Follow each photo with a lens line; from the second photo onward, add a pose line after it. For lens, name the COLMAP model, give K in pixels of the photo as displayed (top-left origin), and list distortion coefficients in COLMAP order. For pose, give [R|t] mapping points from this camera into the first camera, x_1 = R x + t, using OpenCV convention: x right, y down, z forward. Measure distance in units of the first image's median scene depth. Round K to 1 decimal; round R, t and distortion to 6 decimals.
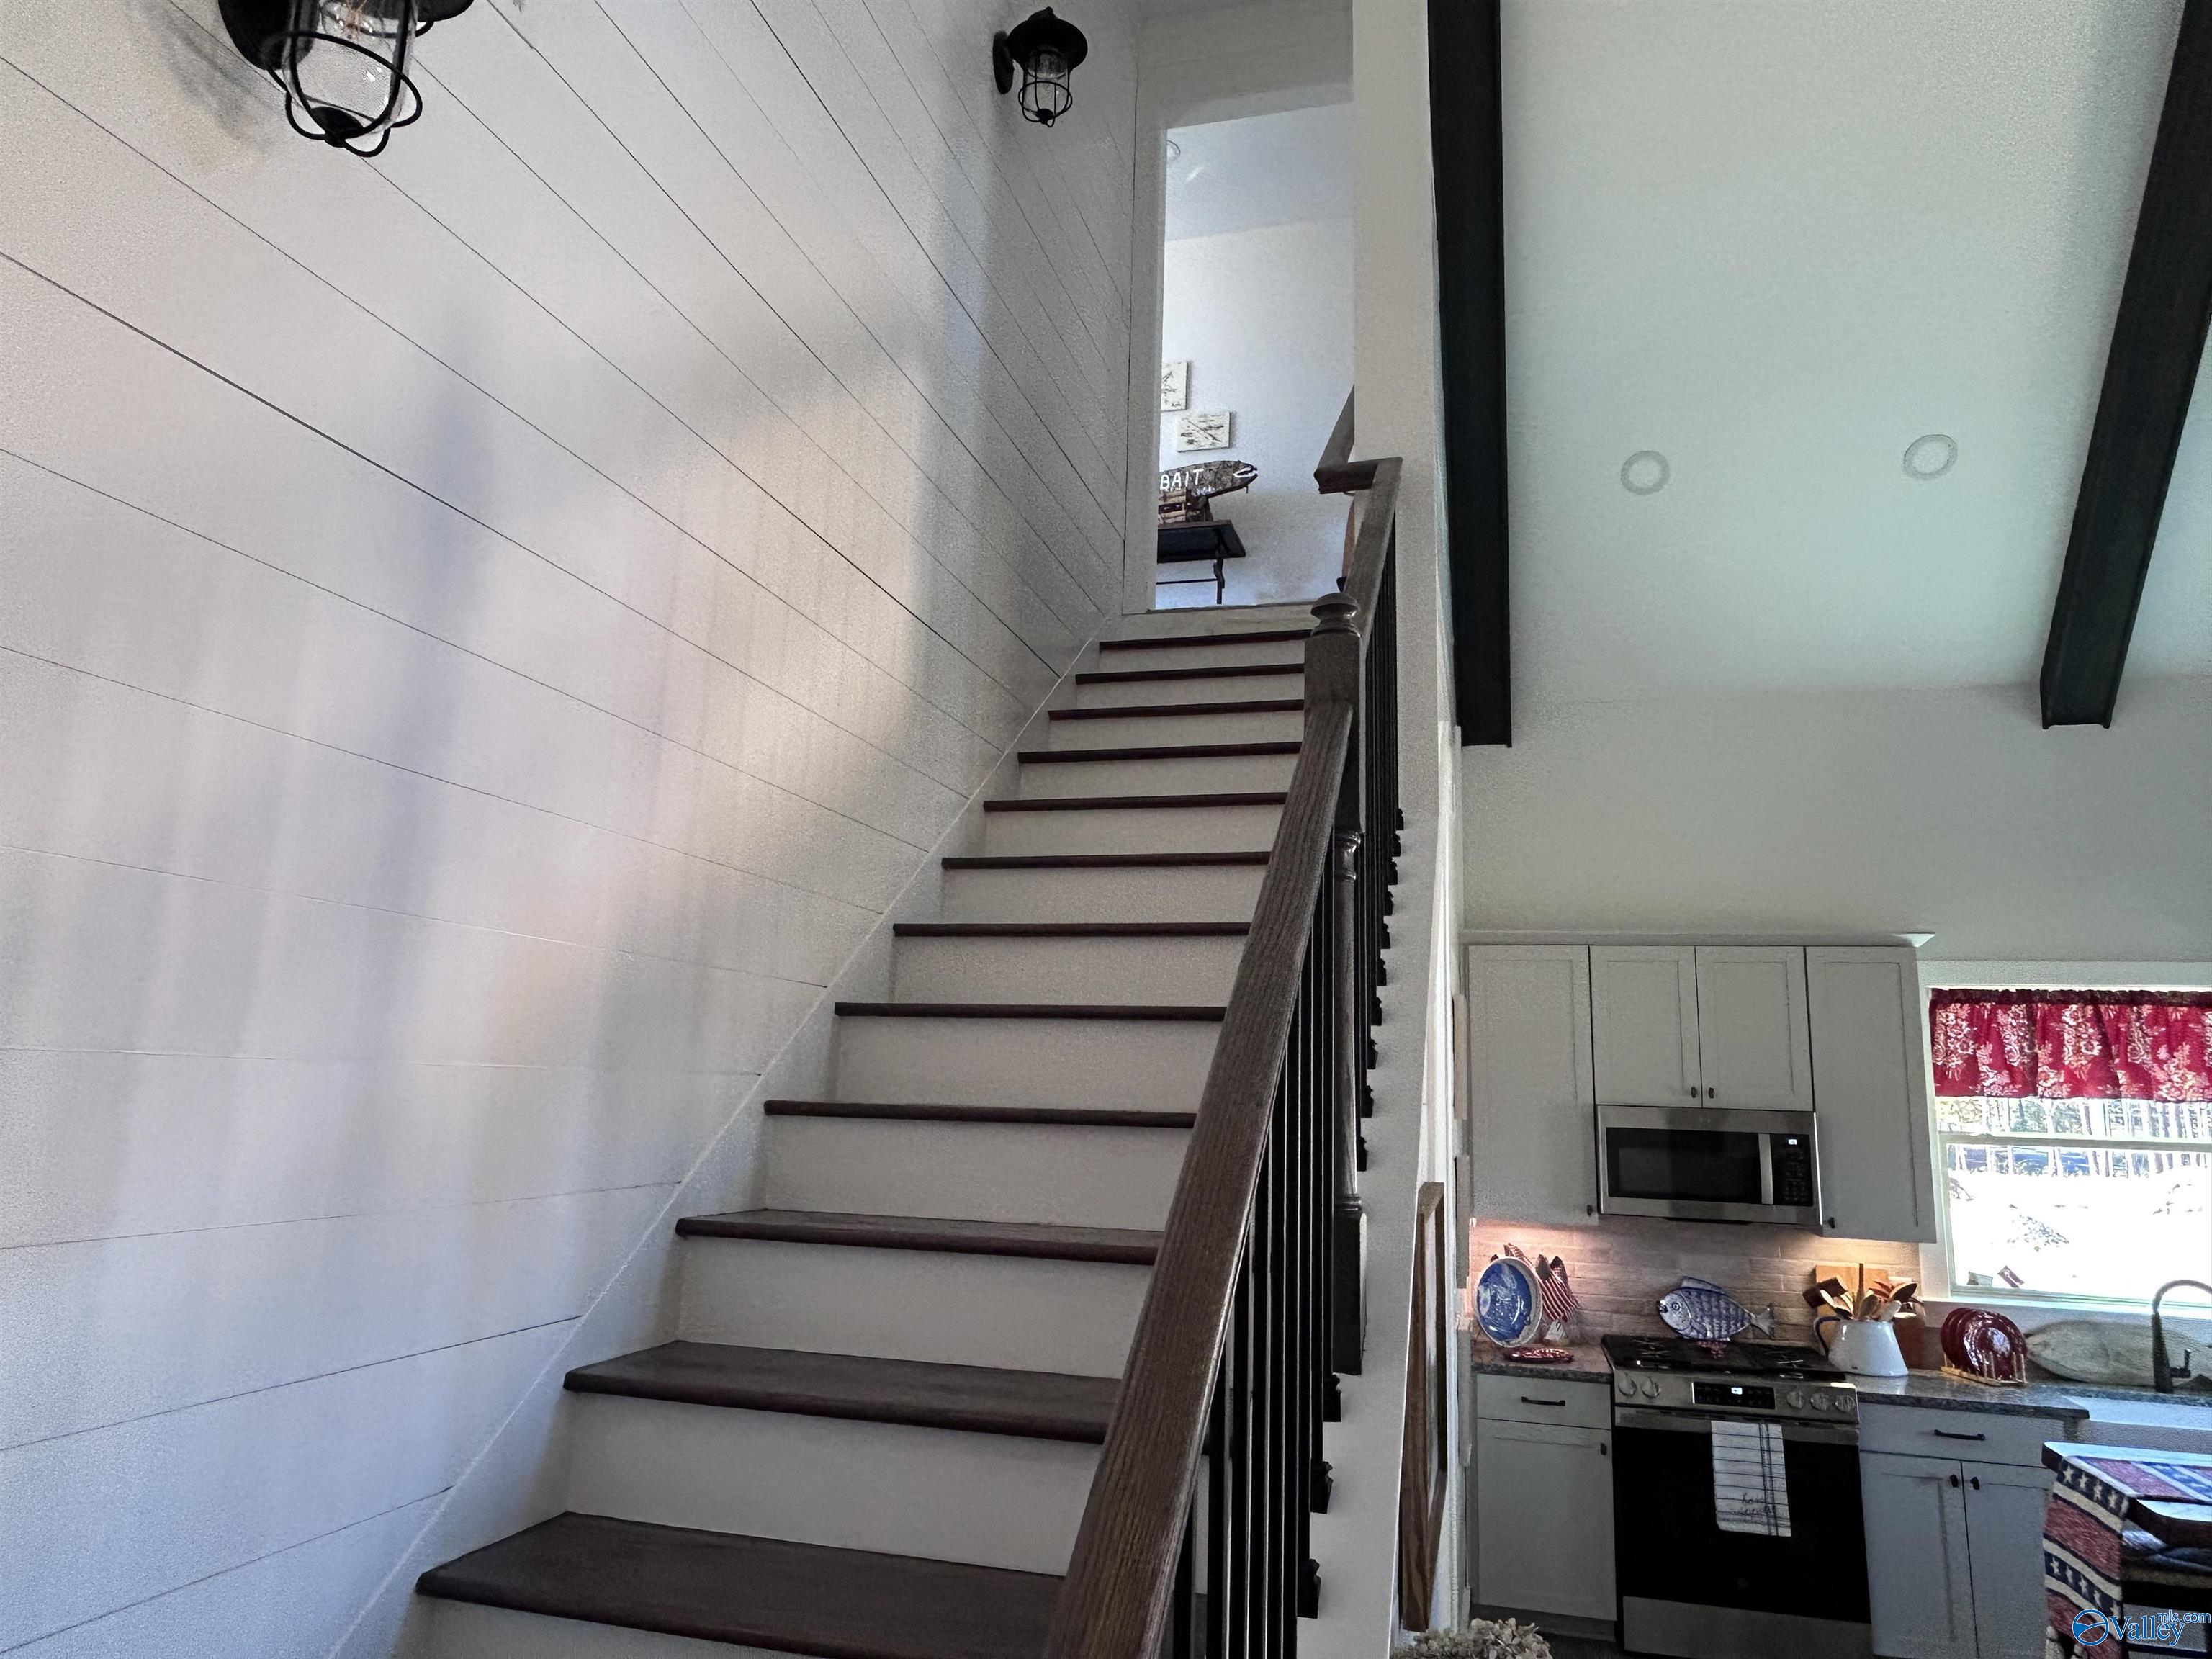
lens RADIAL K [[1418.8, 0, 1104.7], [0, 1418.8, 823.4], [0, 0, 1]] dist [0.008833, 0.000294]
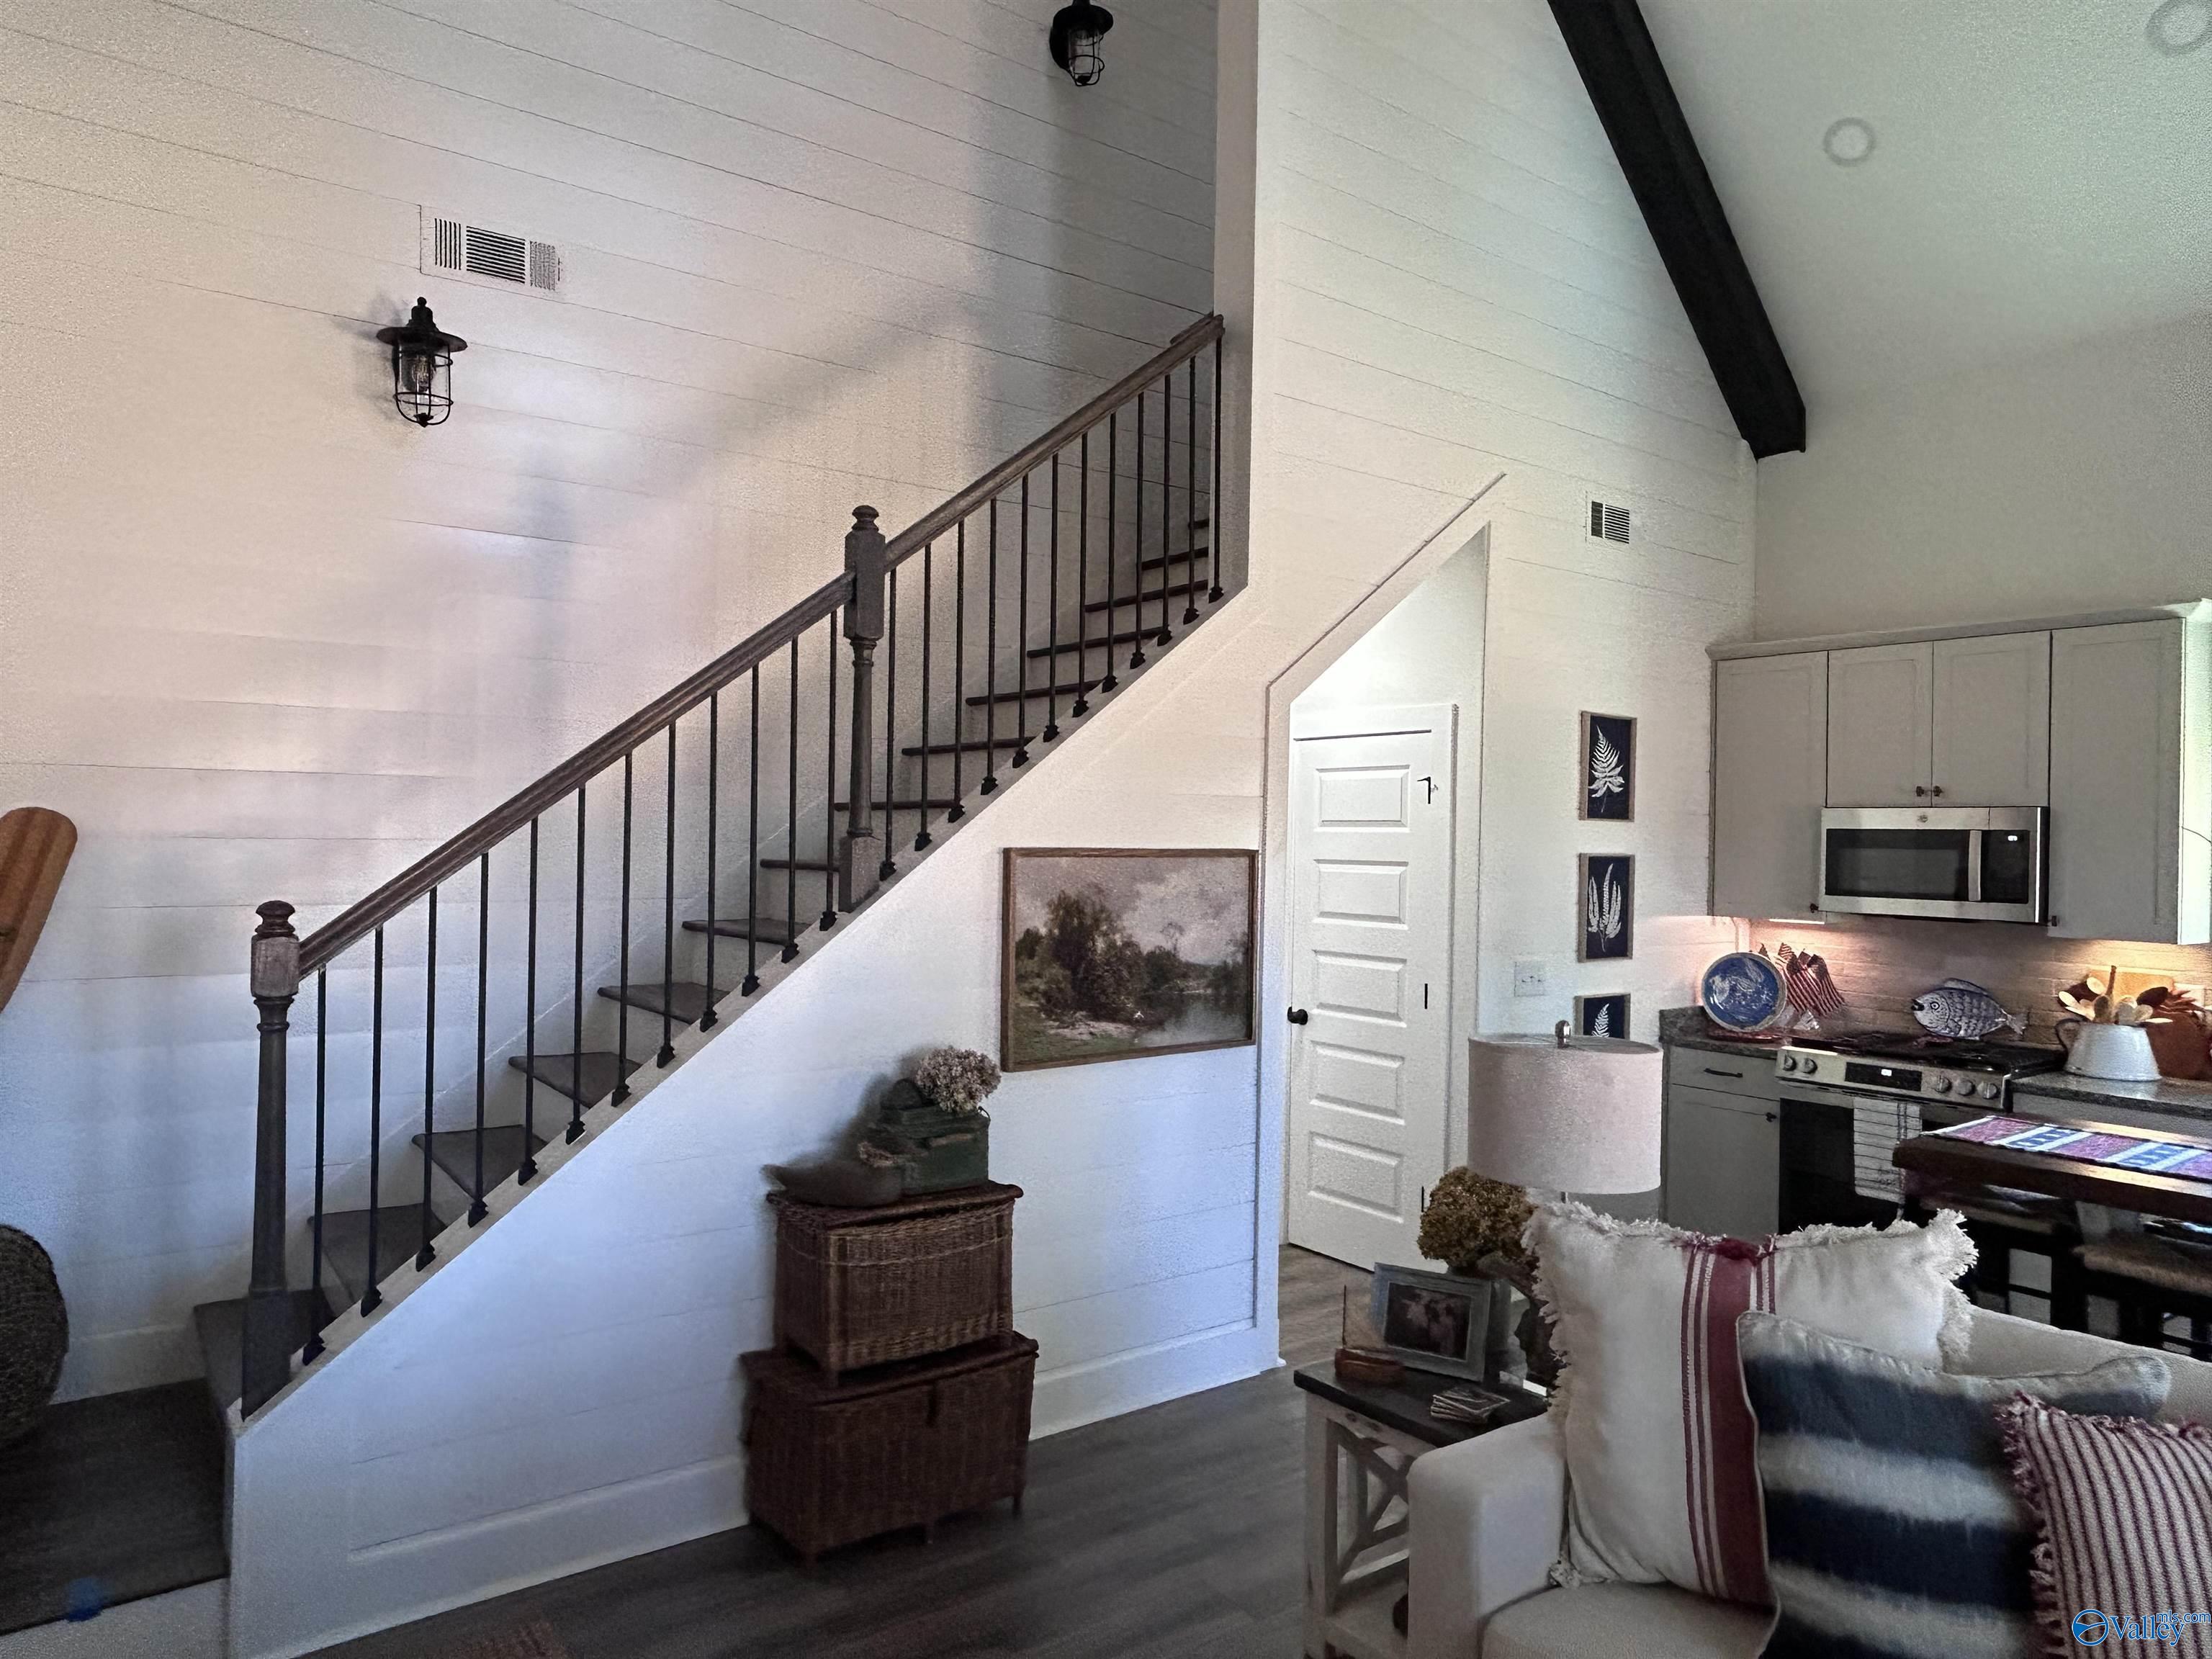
lens RADIAL K [[1418.8, 0, 1110.8], [0, 1418.8, 831.7], [0, 0, 1]] dist [0.008833, 0.000294]
pose [[0.780223, -0.021272, -0.625140, 0.608856], [0.127083, 0.983968, 0.125127, 0.023650], [0.612456, -0.177071, 0.770418, -0.102312]]
